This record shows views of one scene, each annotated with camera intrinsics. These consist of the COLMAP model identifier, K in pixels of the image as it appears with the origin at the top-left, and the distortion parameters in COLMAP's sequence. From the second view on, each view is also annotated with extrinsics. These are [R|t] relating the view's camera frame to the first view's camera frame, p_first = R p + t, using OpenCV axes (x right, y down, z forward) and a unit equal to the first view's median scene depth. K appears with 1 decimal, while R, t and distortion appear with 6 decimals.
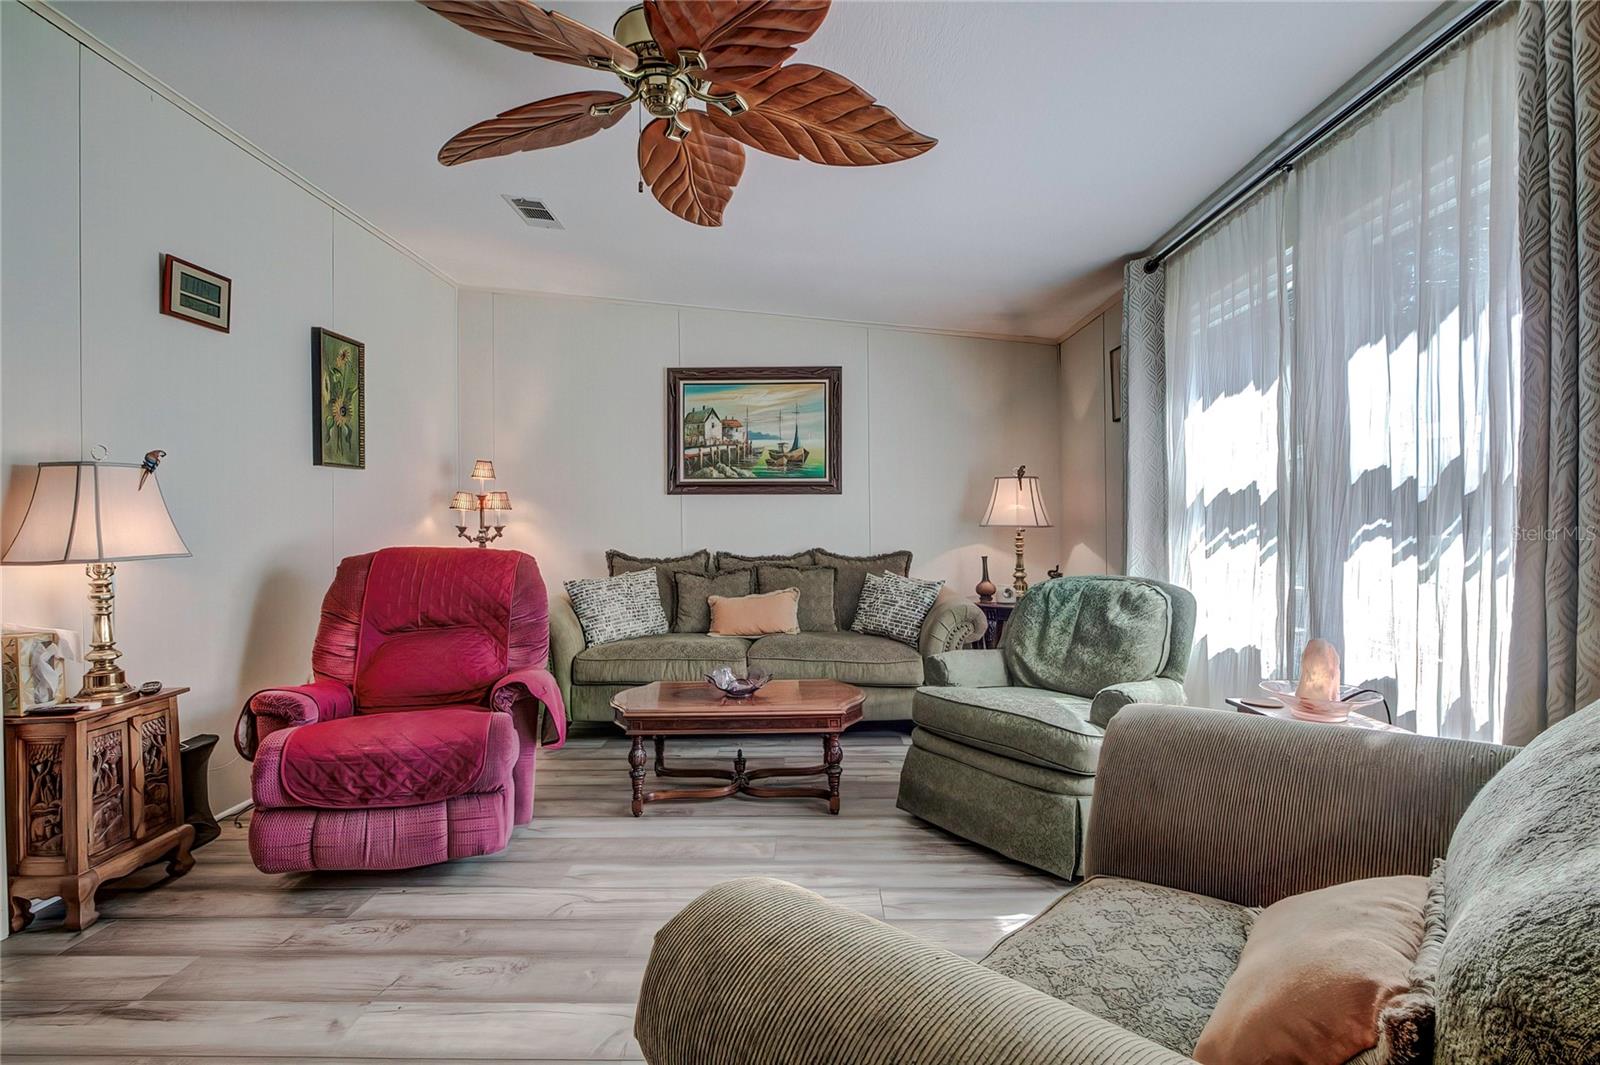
lens RADIAL K [[705.1, 0, 788.8], [0, 705.1, 528.8], [0, 0, 1]] dist [-0.019201, 0.003851]
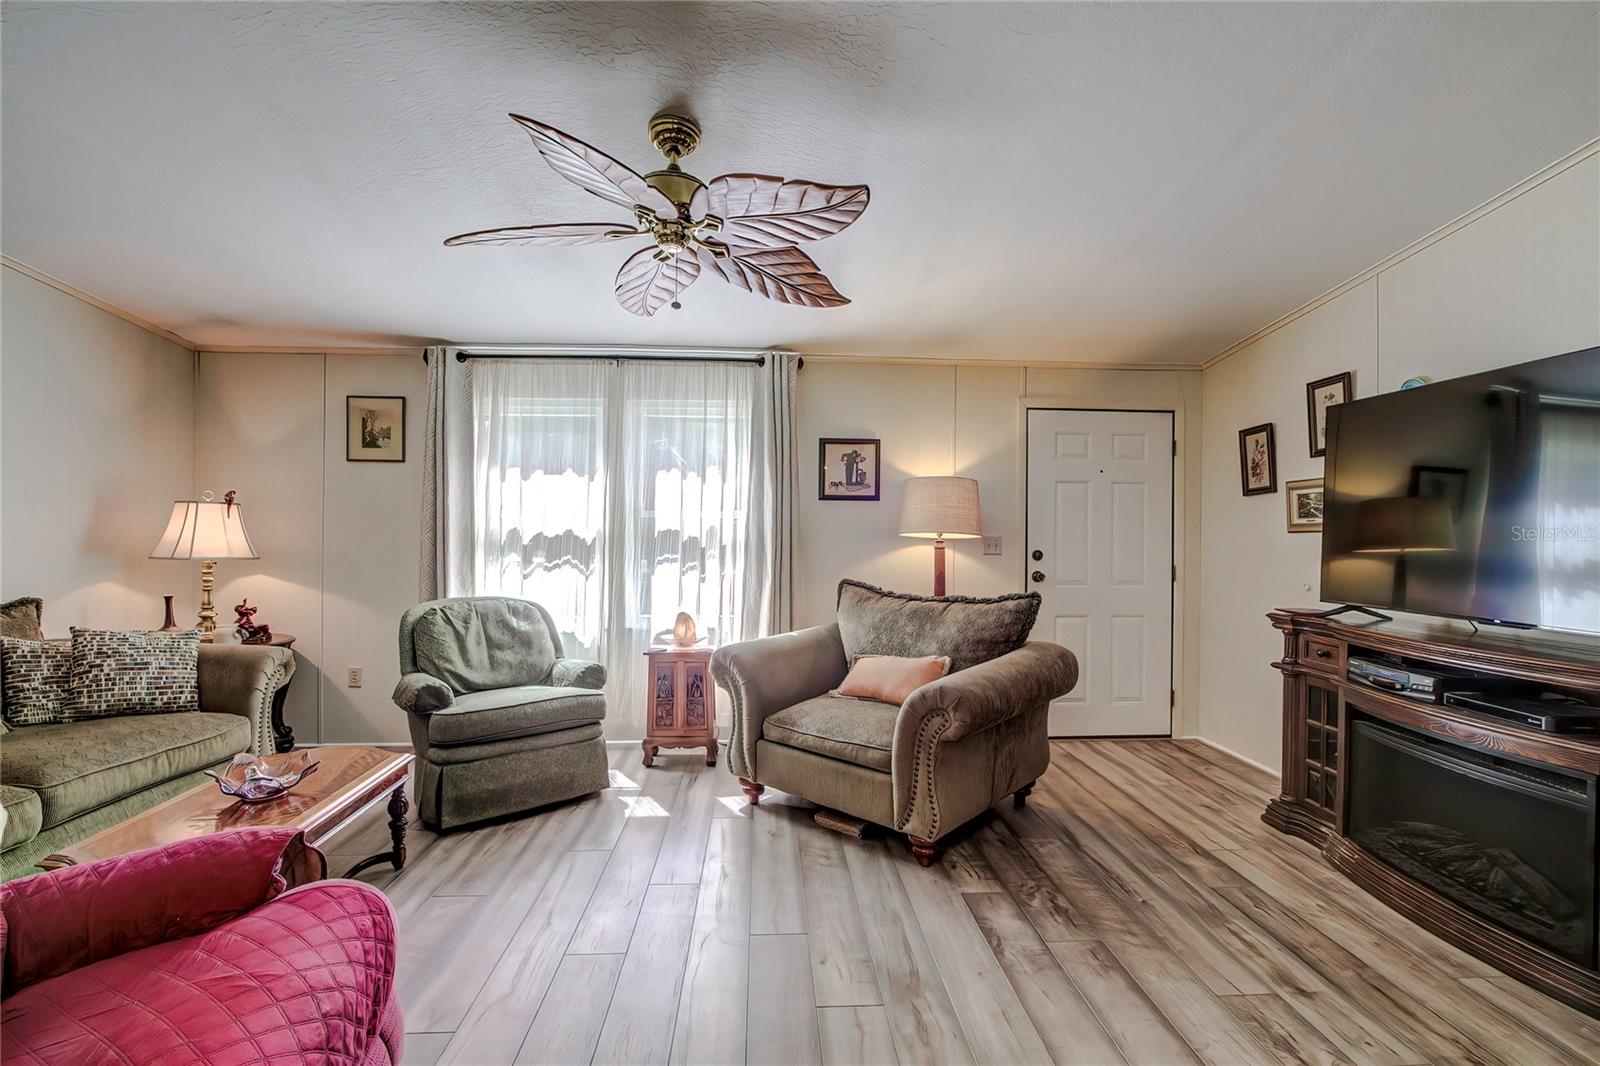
lens RADIAL K [[705.1, 0, 801.6], [0, 705.1, 535.0], [0, 0, 1]] dist [-0.019201, 0.003851]
pose [[-0.078231, 0.007806, 0.996905, -0.862539], [0.002944, 0.999967, -0.007599, -0.035255], [-0.996931, 0.002340, -0.078251, 0.496117]]
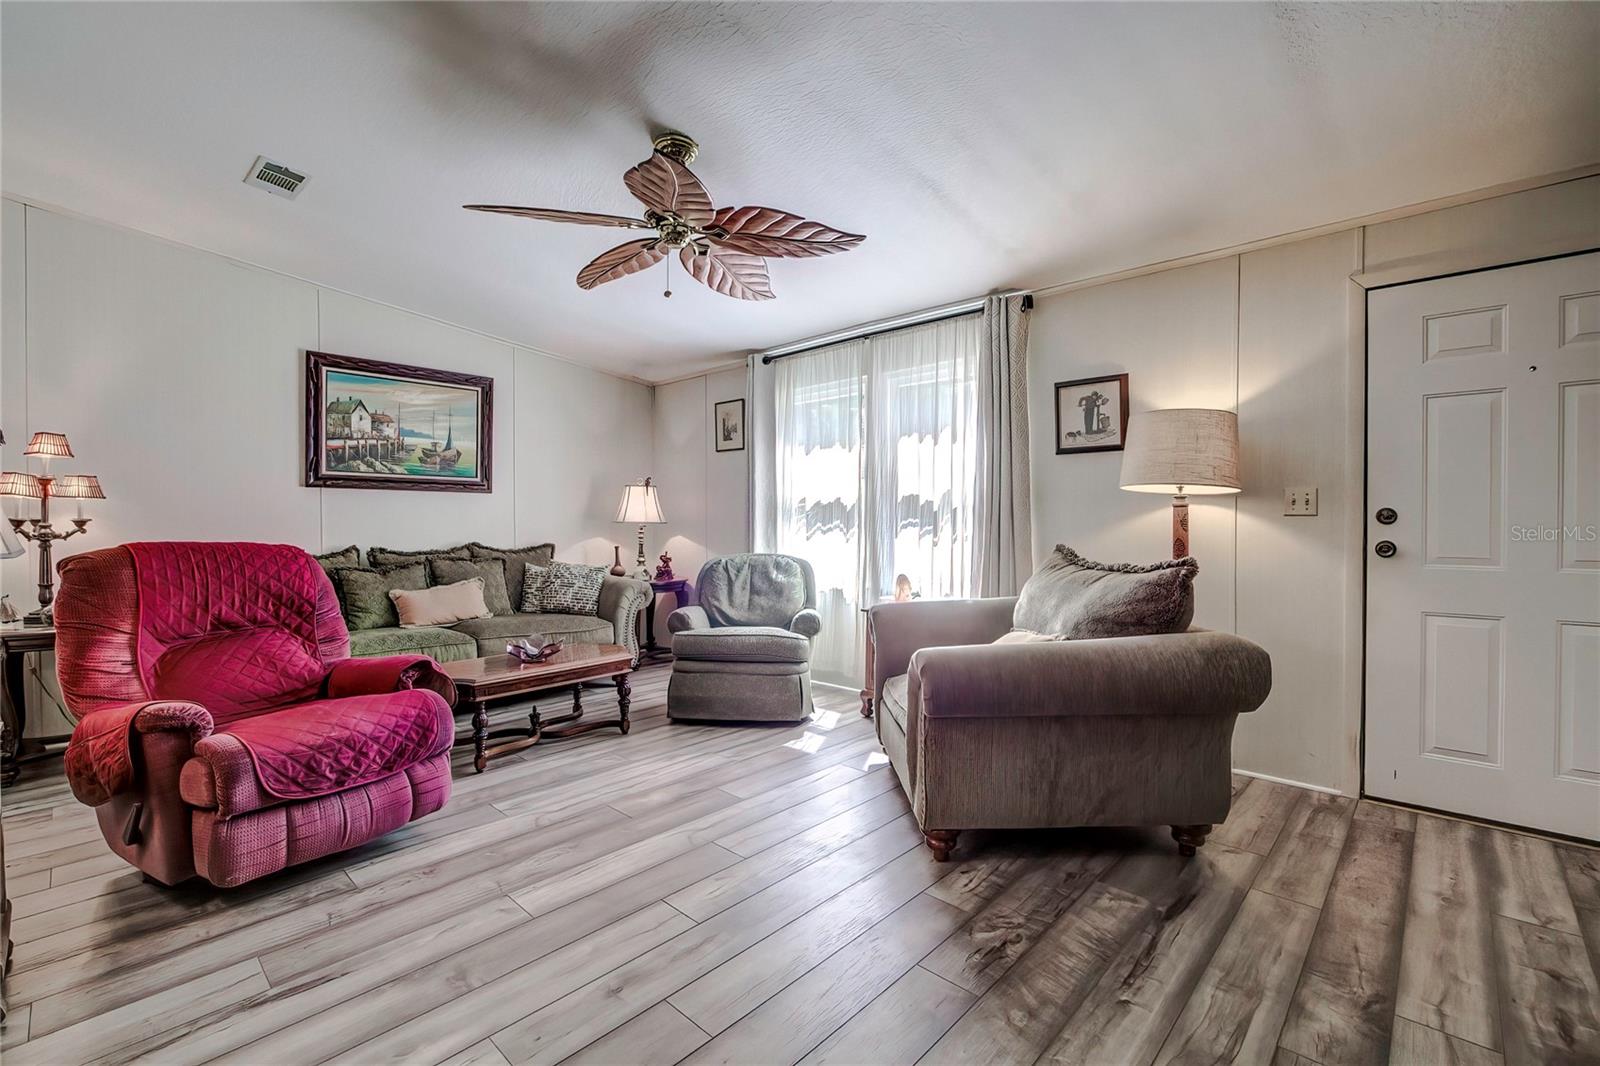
lens RADIAL K [[705.1, 0, 788.2], [0, 705.1, 529.5], [0, 0, 1]] dist [-0.019201, 0.003851]
pose [[0.674970, -0.002033, 0.737843, -0.668942], [0.002077, 0.999997, 0.000855, 0.011766], [-0.737843, 0.000956, 0.674972, -0.130162]]
